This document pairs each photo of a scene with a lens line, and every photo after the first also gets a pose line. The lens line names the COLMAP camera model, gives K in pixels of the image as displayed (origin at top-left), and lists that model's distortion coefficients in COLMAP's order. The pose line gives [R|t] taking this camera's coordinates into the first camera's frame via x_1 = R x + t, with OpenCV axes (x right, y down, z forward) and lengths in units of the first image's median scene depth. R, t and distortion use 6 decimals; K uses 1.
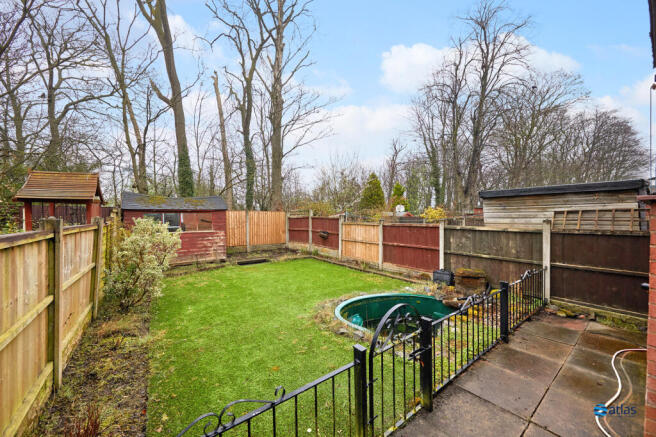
lens RADIAL K [[258.4, 0, 328.0], [0, 258.4, 220.5], [0, 0, 1]] dist [-0.001215, 0.000269]
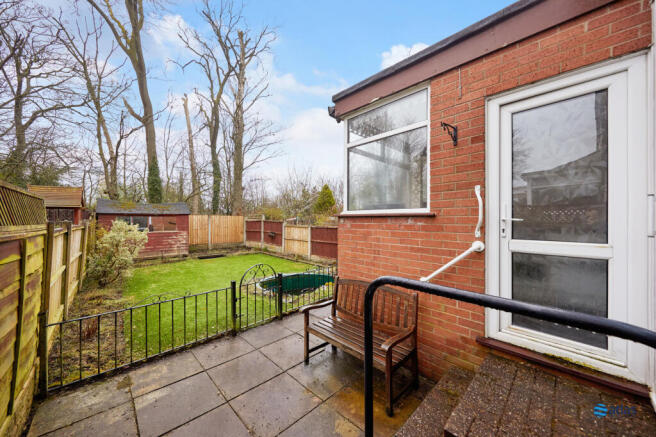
lens RADIAL K [[241.1, 0, 329.5], [0, 241.1, 215.7], [0, 0, 1]] dist [0.002749, -0.000387]
pose [[0.992576, 0.010145, 0.121205, 0.097650], [-0.006079, 0.999408, -0.033868, 0.000327], [-0.121477, 0.032880, 0.992050, -0.166377]]
